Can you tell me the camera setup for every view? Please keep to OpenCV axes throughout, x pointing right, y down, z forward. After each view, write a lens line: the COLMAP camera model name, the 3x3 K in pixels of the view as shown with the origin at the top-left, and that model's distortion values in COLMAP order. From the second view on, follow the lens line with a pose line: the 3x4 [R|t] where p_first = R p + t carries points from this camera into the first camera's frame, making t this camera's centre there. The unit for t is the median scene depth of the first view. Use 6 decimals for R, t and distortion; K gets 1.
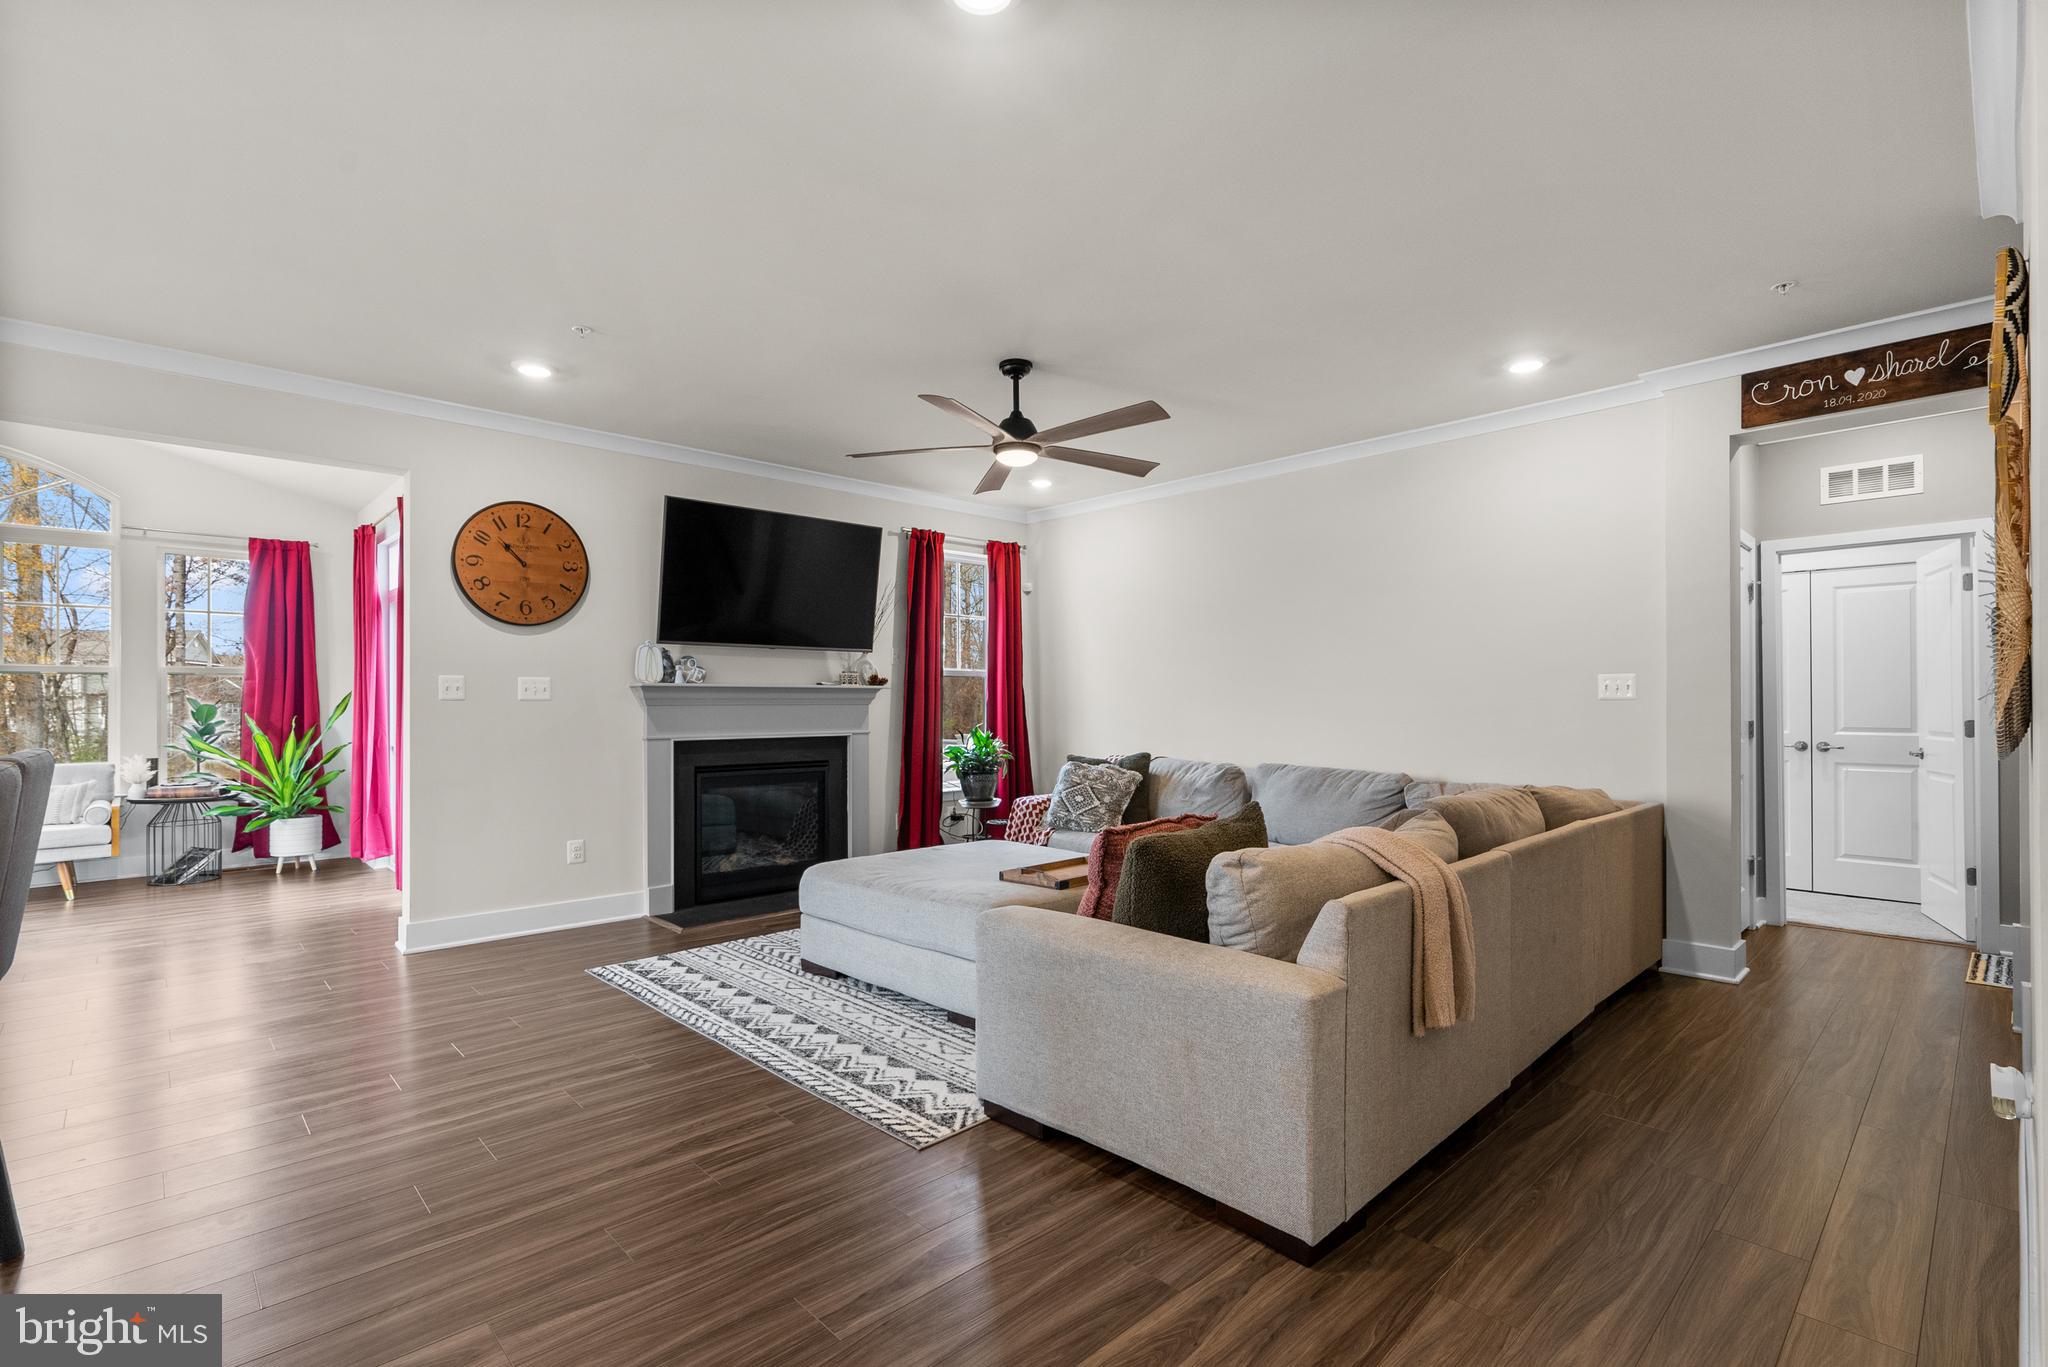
lens RADIAL K [[939.4, 0, 1021.3], [0, 939.4, 694.9], [0, 0, 1]] dist [-0.008679, 0.004199]
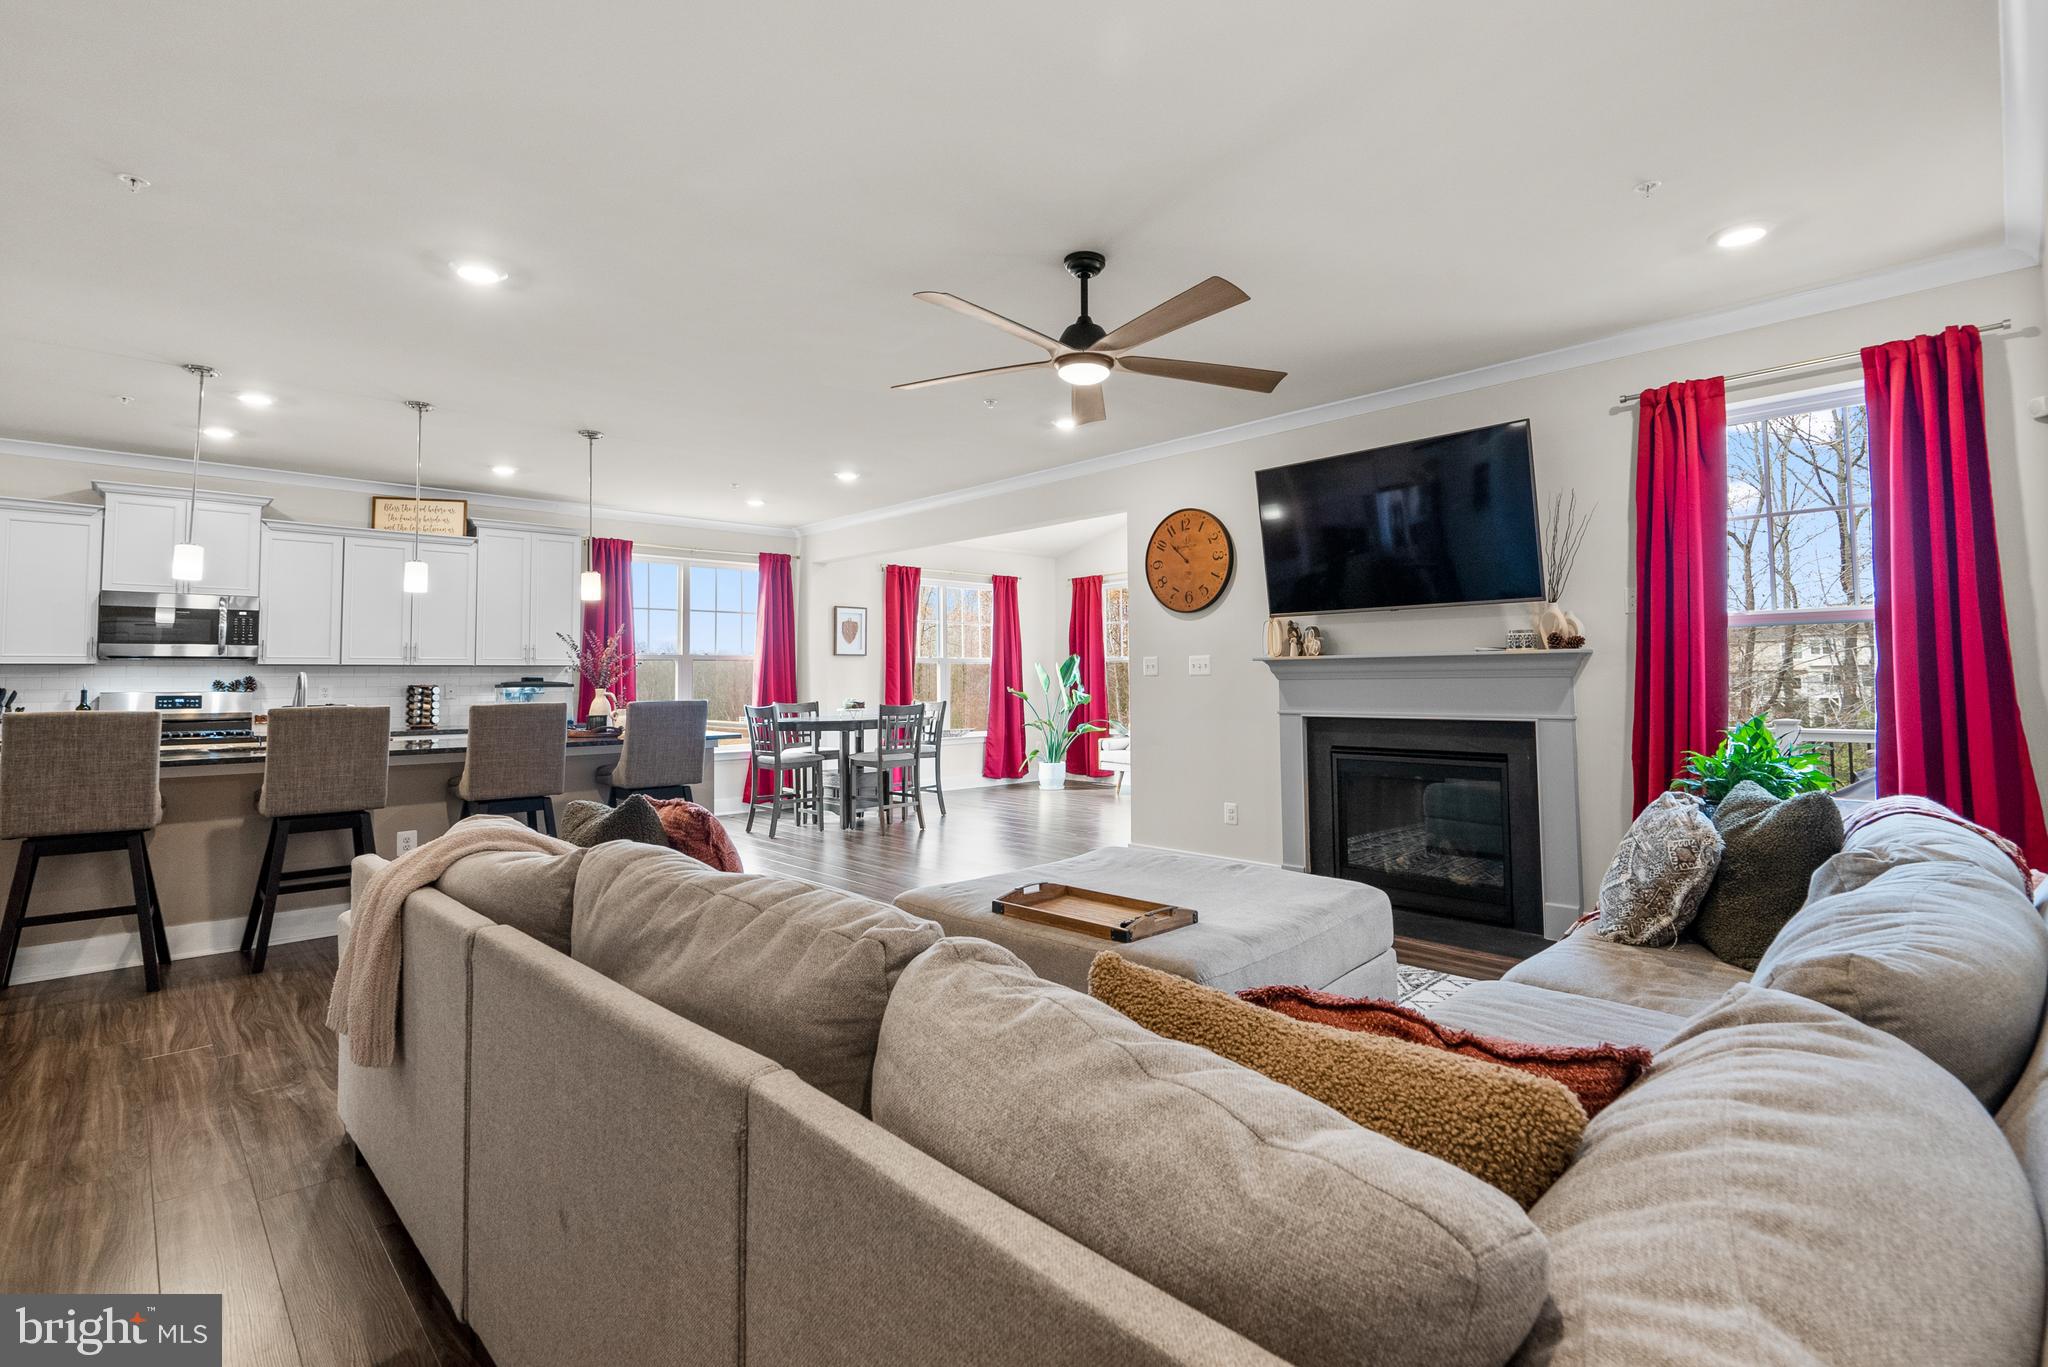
lens RADIAL K [[939.4, 0, 1023.3], [0, 939.4, 633.1], [0, 0, 1]] dist [-0.008679, 0.004199]
pose [[0.008819, -0.048485, -0.998785, 0.653418], [0.017412, 0.998680, -0.048326, 0.006198], [0.999810, -0.016964, 0.009652, 0.780485]]
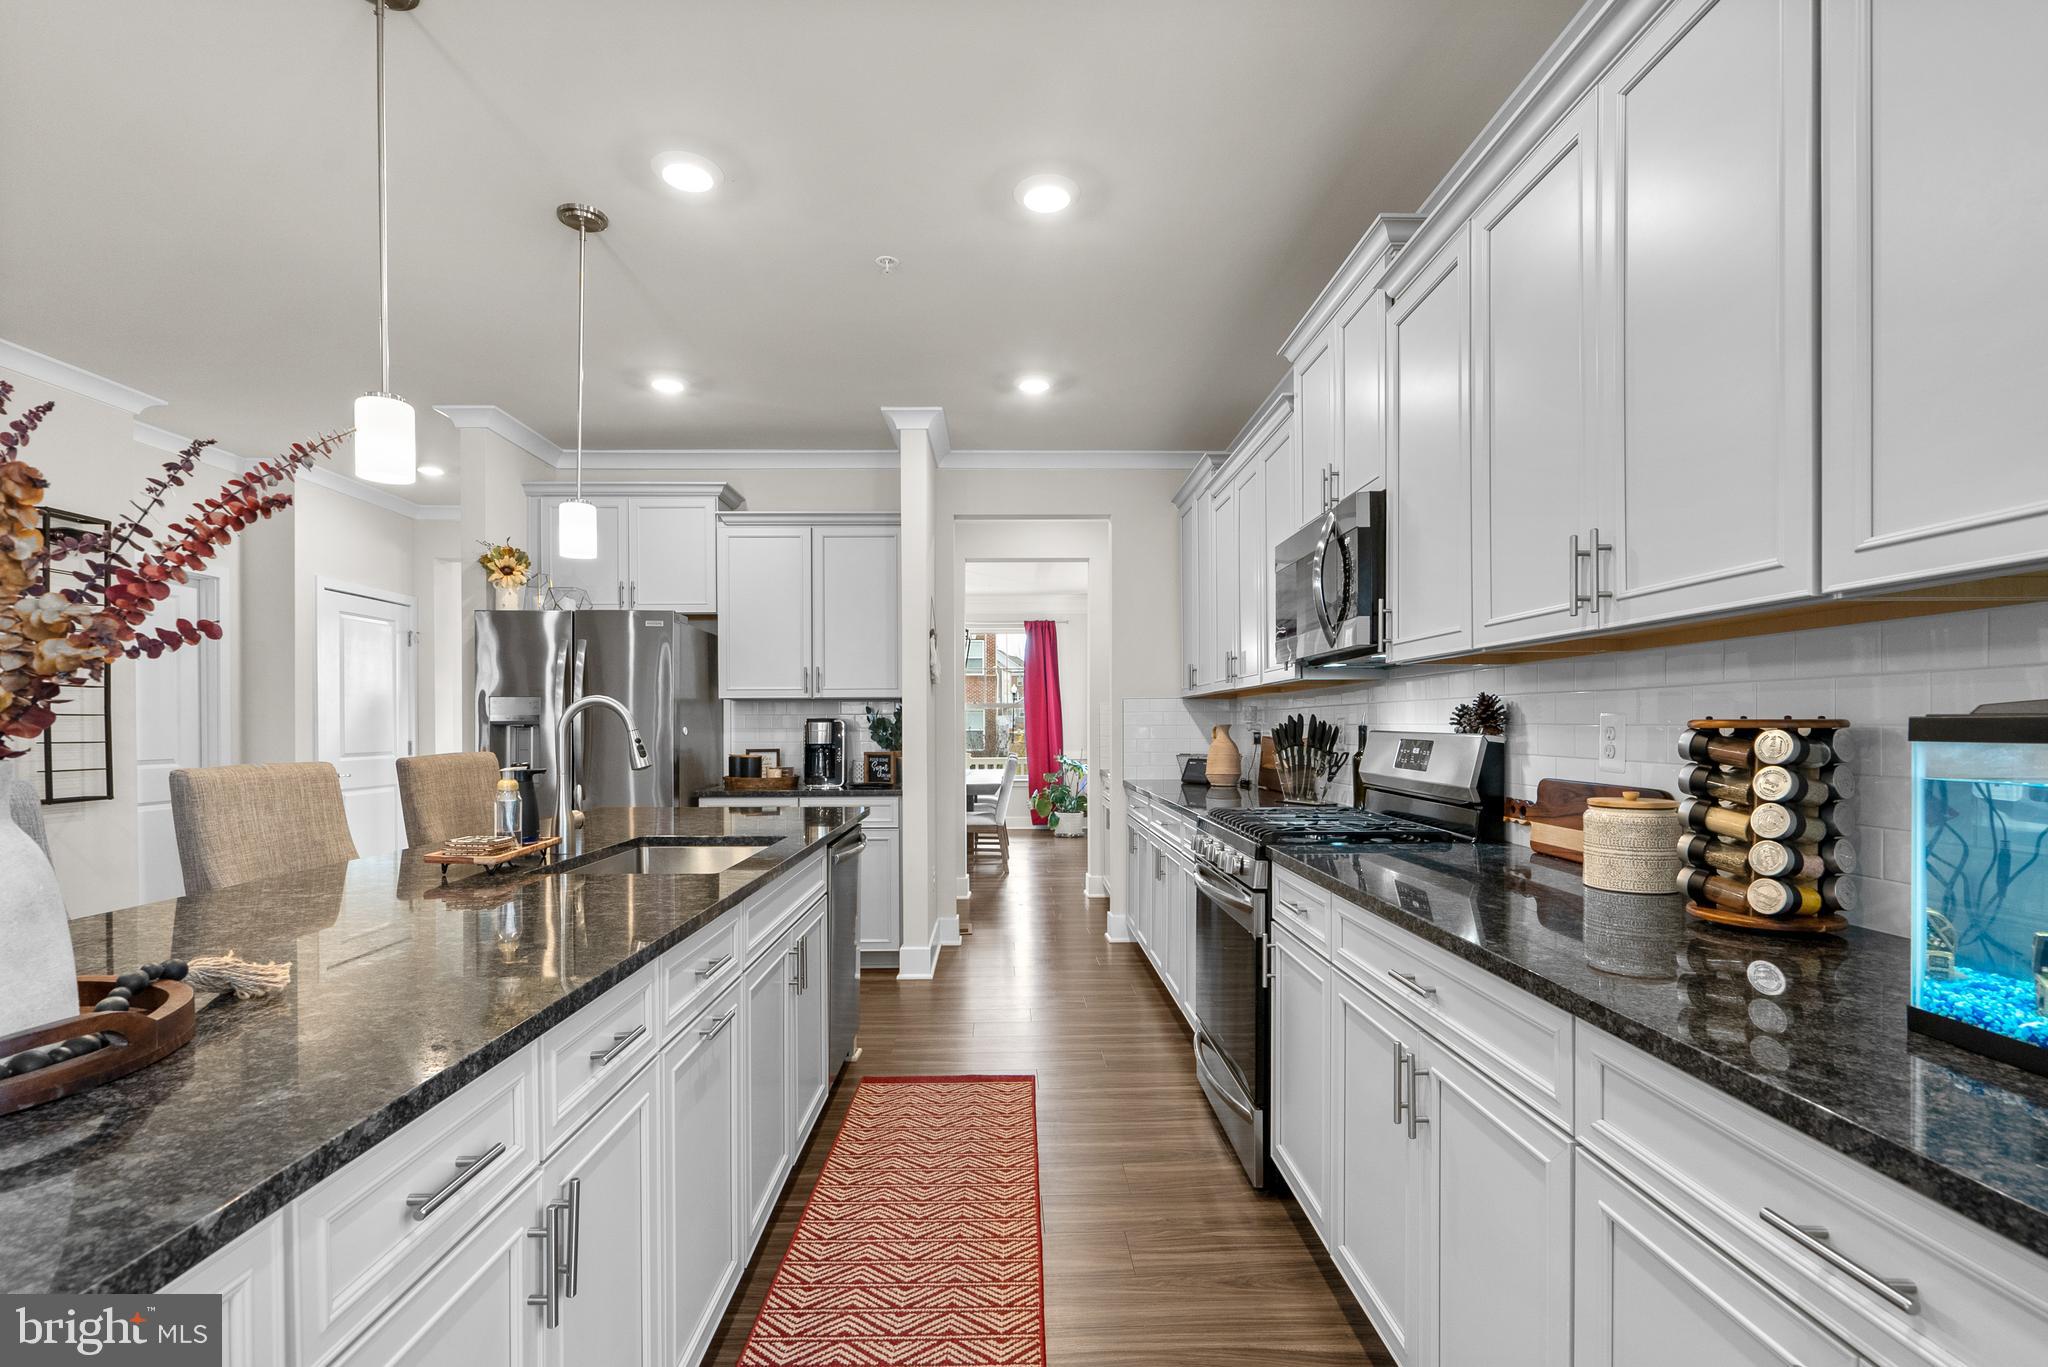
lens RADIAL K [[939.4, 0, 1051.7], [0, 939.4, 723.9], [0, 0, 1]] dist [-0.008679, 0.004199]
pose [[-0.751386, 0.007017, 0.659825, -0.804435], [0.004826, 0.999975, -0.005138, 0.002848], [-0.659845, -0.000676, -0.751401, 0.234592]]
